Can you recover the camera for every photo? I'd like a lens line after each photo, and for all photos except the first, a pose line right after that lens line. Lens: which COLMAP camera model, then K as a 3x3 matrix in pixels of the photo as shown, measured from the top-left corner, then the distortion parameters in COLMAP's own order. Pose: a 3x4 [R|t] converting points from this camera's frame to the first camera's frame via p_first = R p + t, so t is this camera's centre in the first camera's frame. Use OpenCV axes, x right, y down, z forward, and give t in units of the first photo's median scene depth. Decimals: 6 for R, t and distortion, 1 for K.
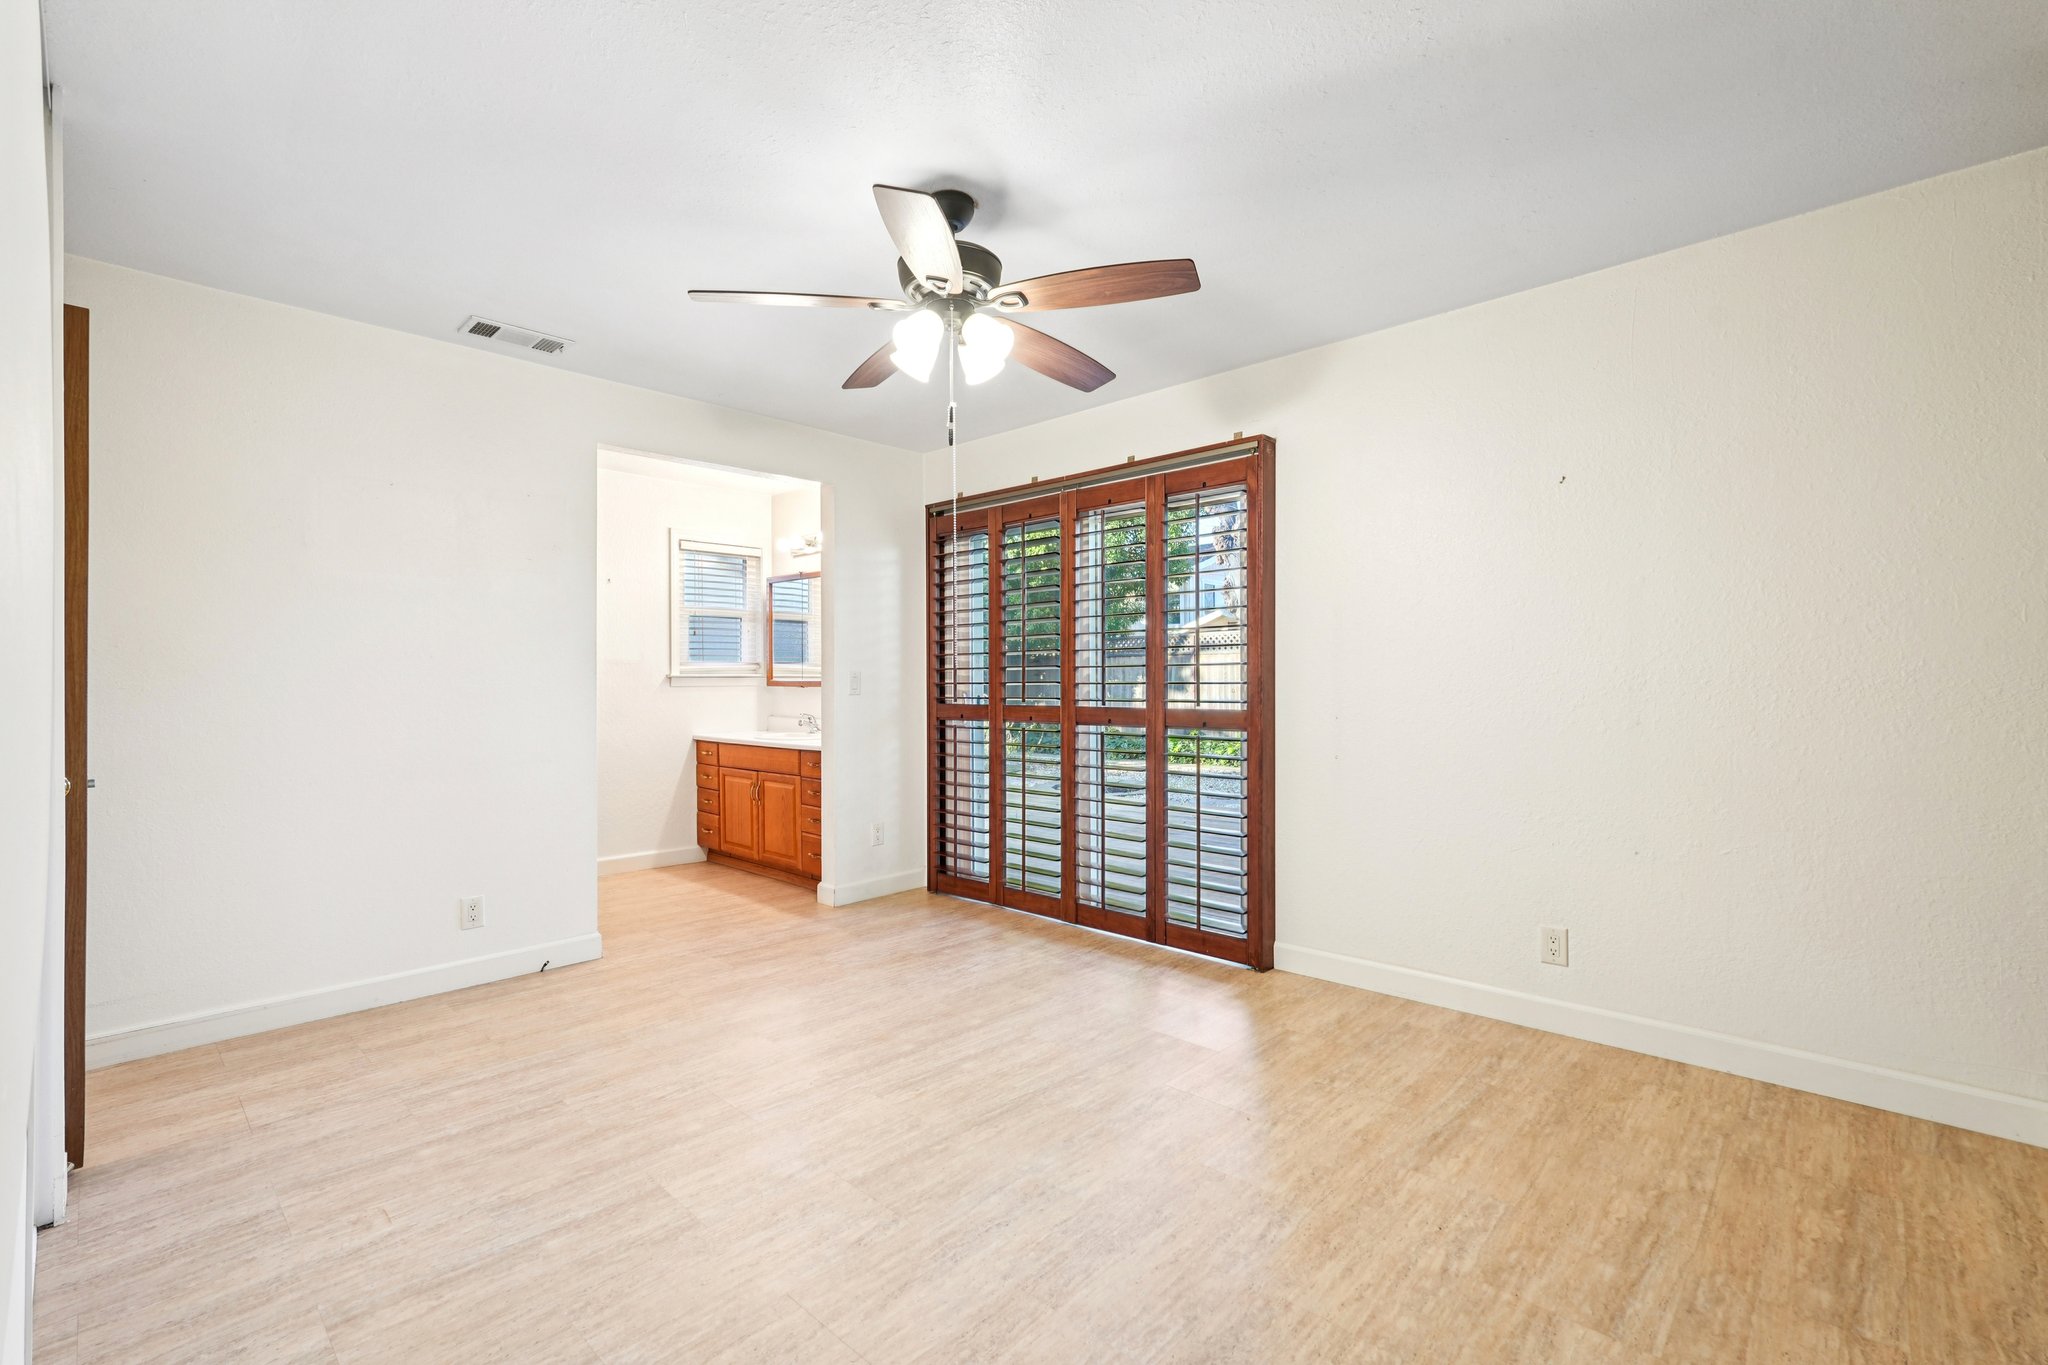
lens RADIAL K [[903.6, 0, 1018.8], [0, 903.6, 673.1], [0, 0, 1]] dist [-0.011349, 0.004919]
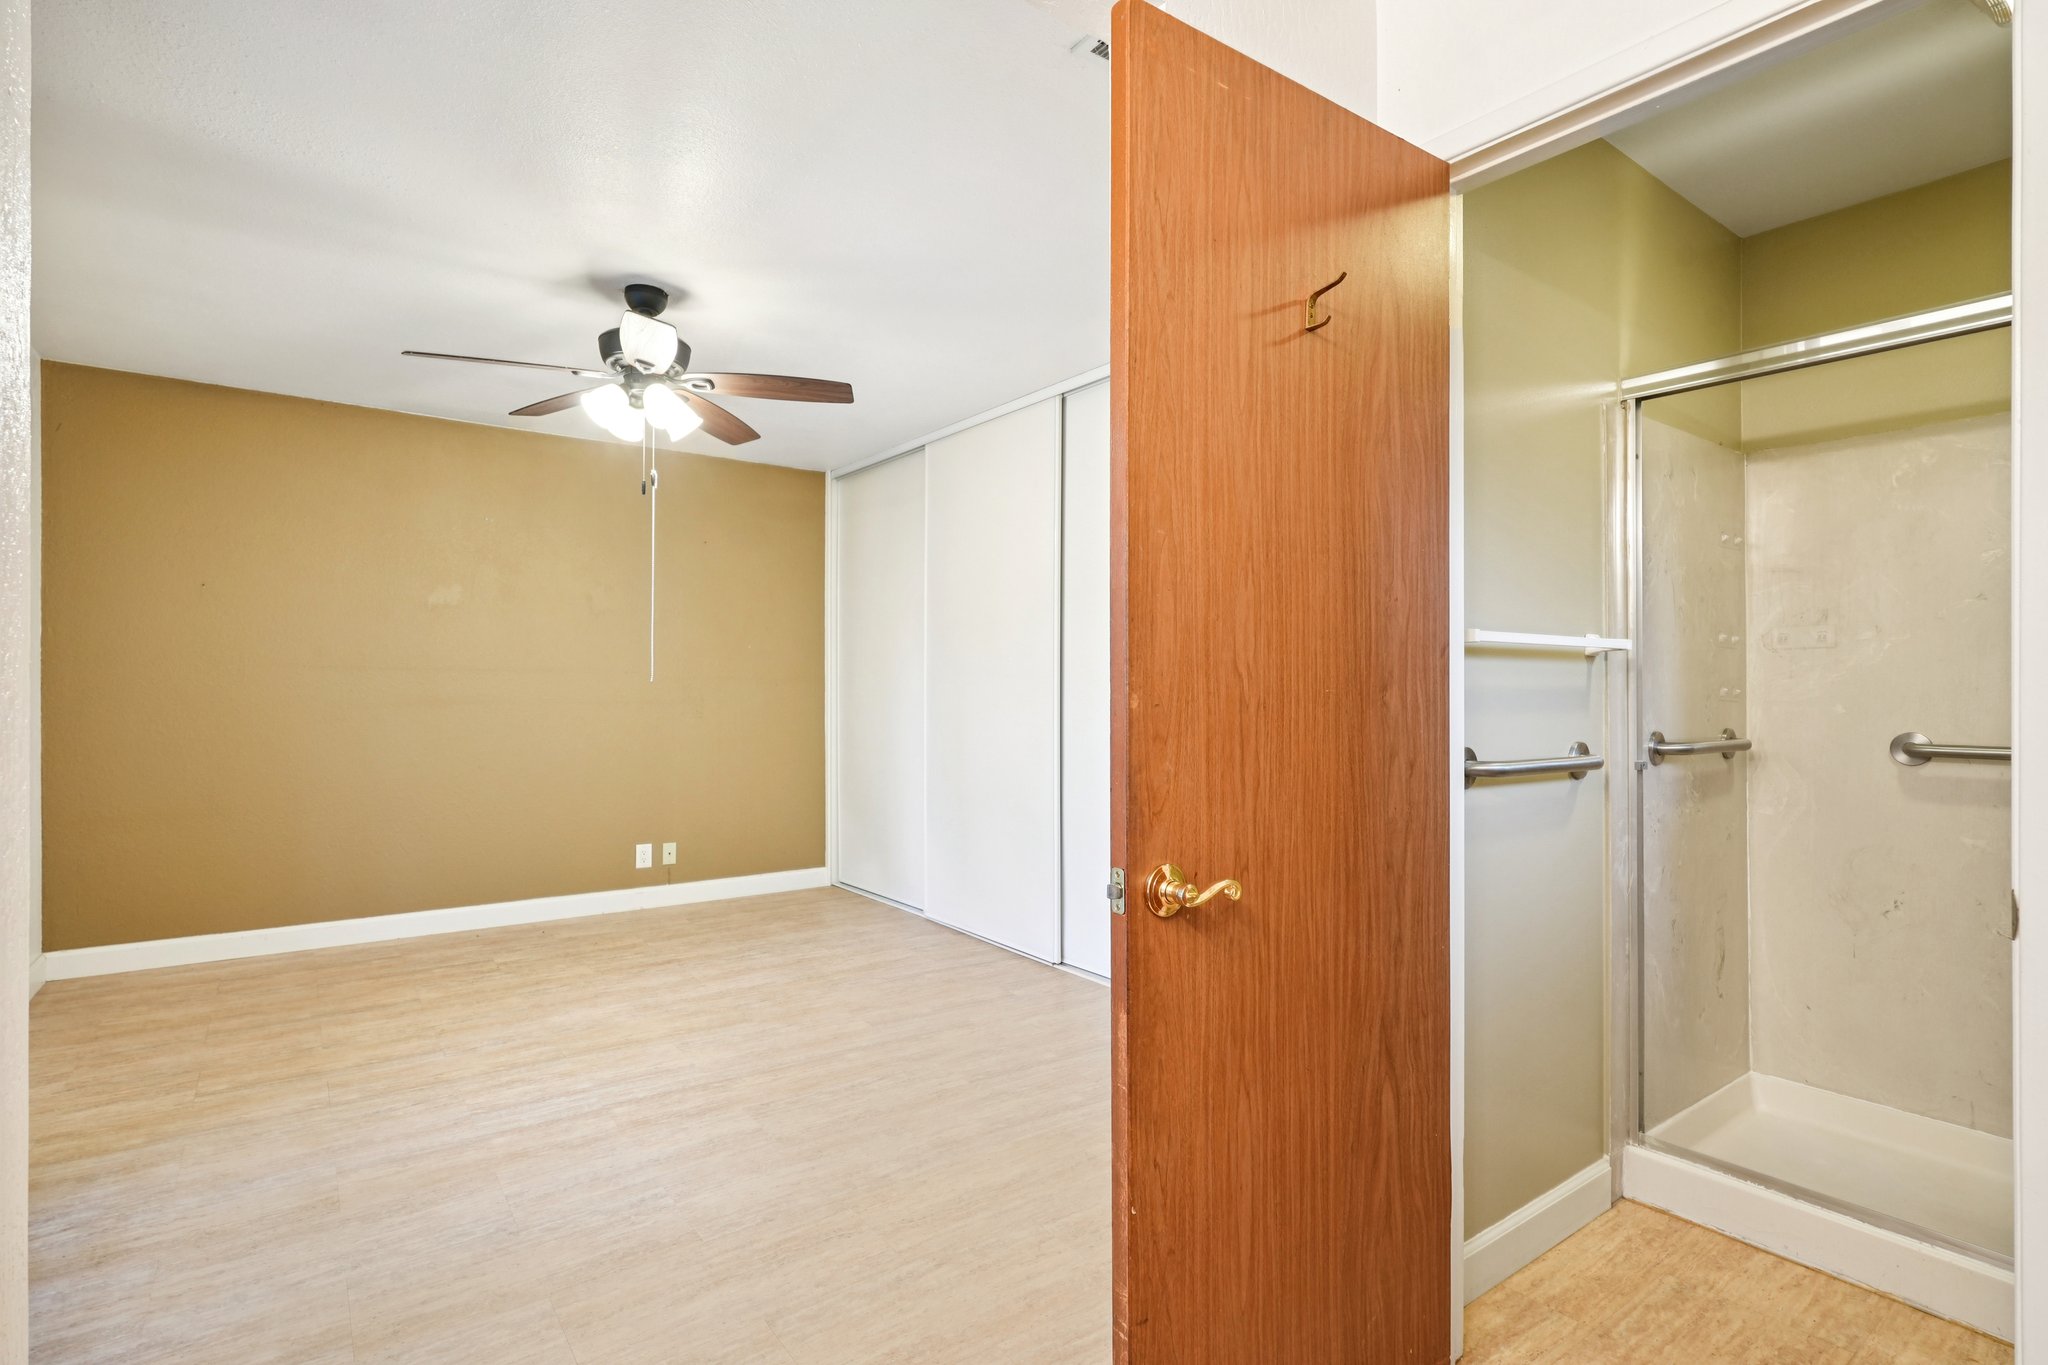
lens RADIAL K [[992.4, 0, 1030.4], [0, 992.4, 695.4], [0, 0, 1]] dist [-0.007428, 0.003243]
pose [[-0.986996, -0.000790, 0.160746, -0.722355], [-0.000738, 1.000000, 0.000384, 0.010087], [-0.160746, 0.000261, -0.986996, 2.026663]]
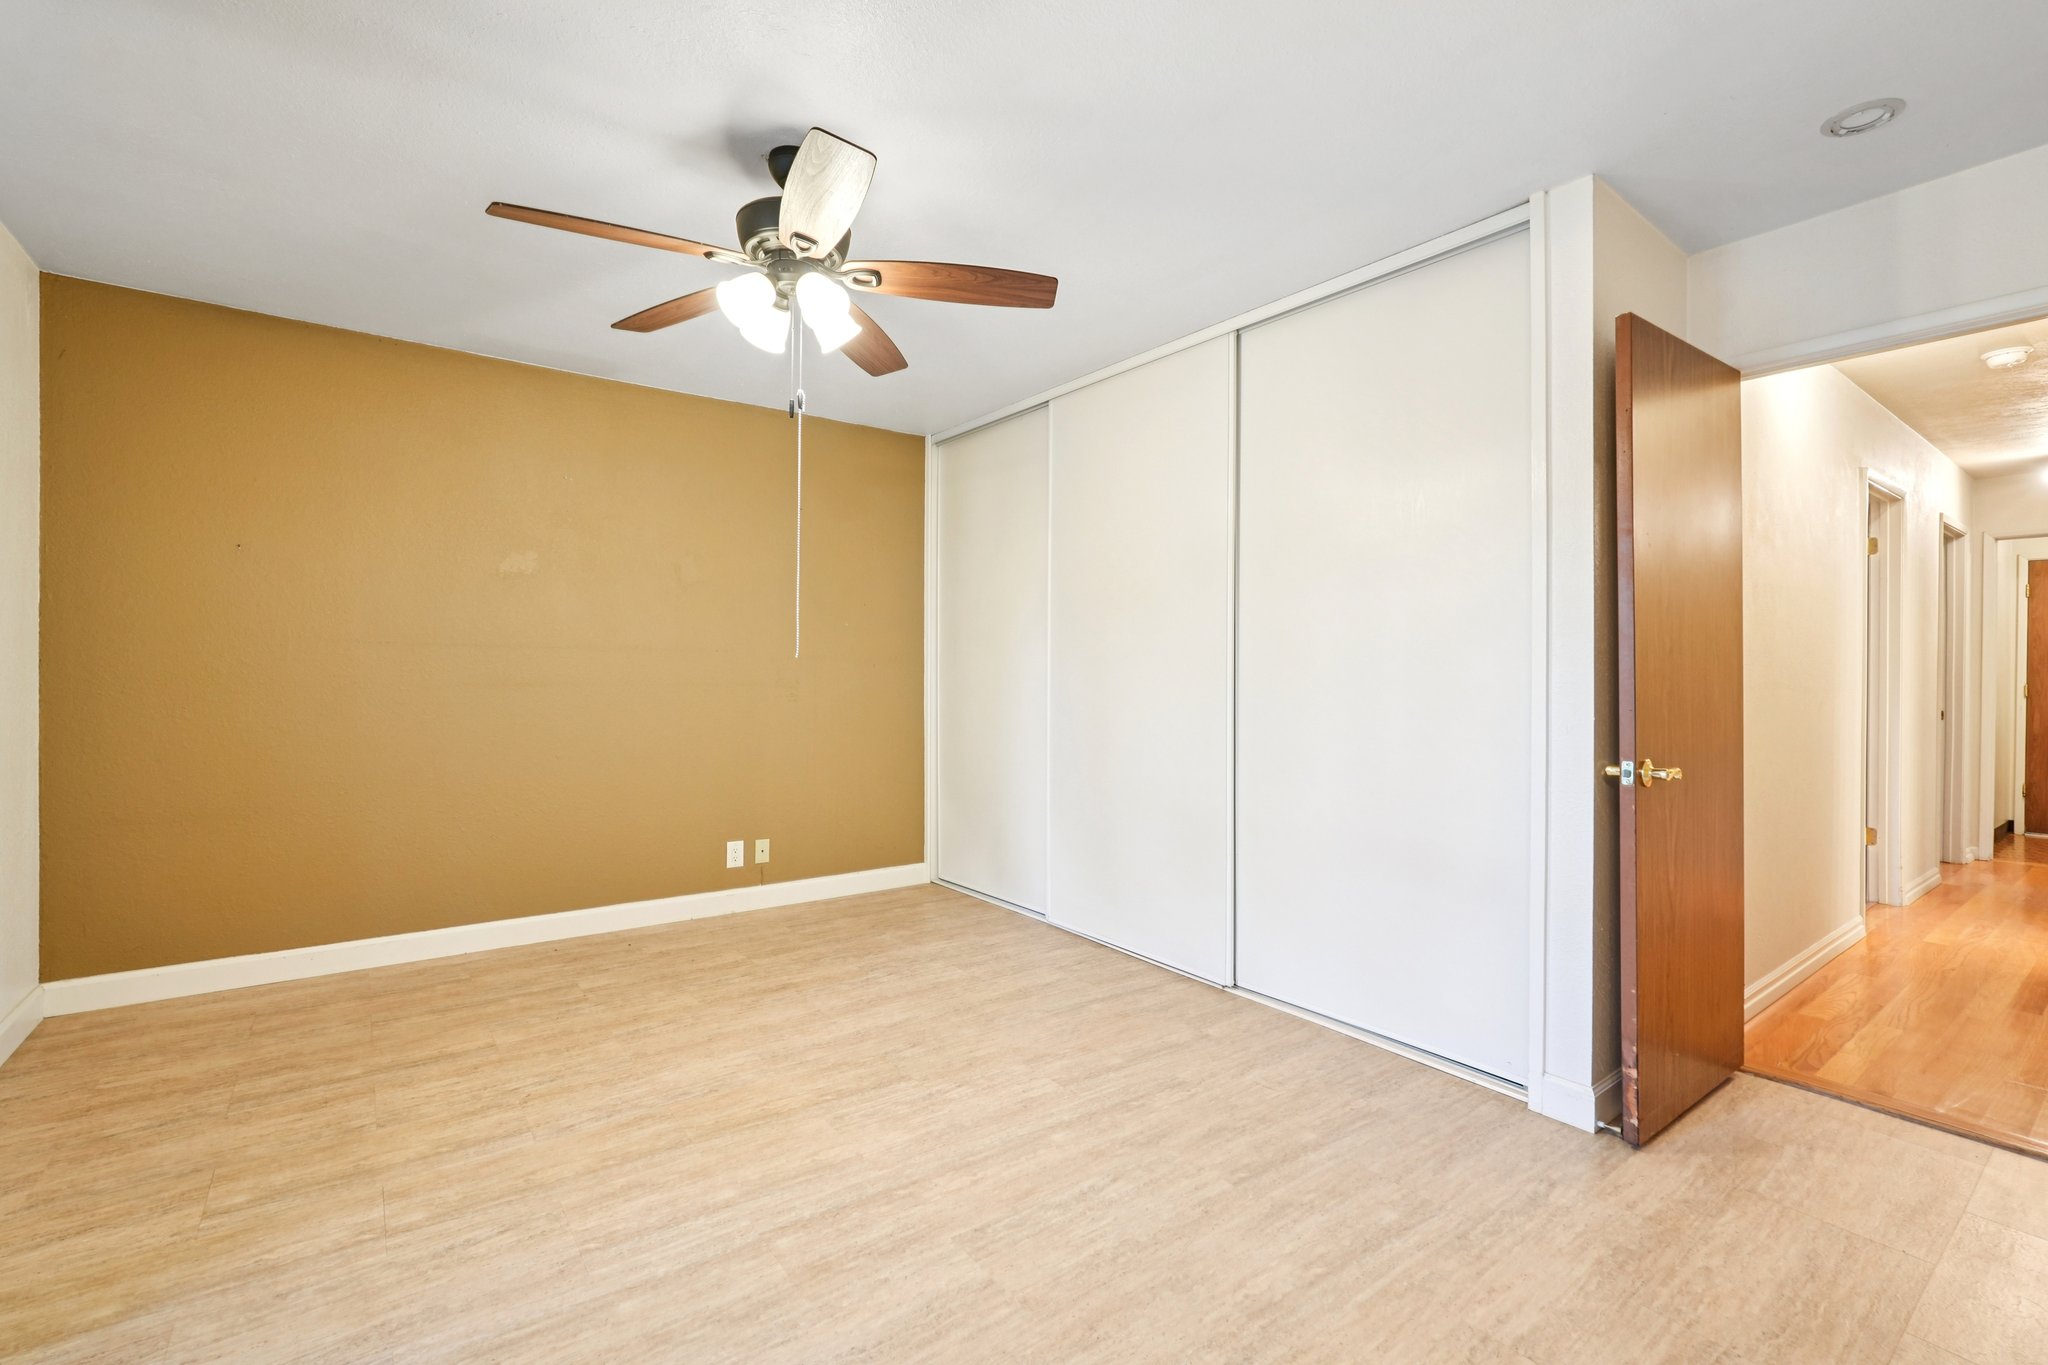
lens RADIAL K [[903.6, 0, 1034.6], [0, 903.6, 676.6], [0, 0, 1]] dist [-0.011349, 0.004919]
pose [[-0.988095, -0.002250, 0.153829, -0.425515], [-0.002584, 0.999995, -0.001975, 0.013174], [-0.153824, -0.002349, -0.988096, 1.723858]]
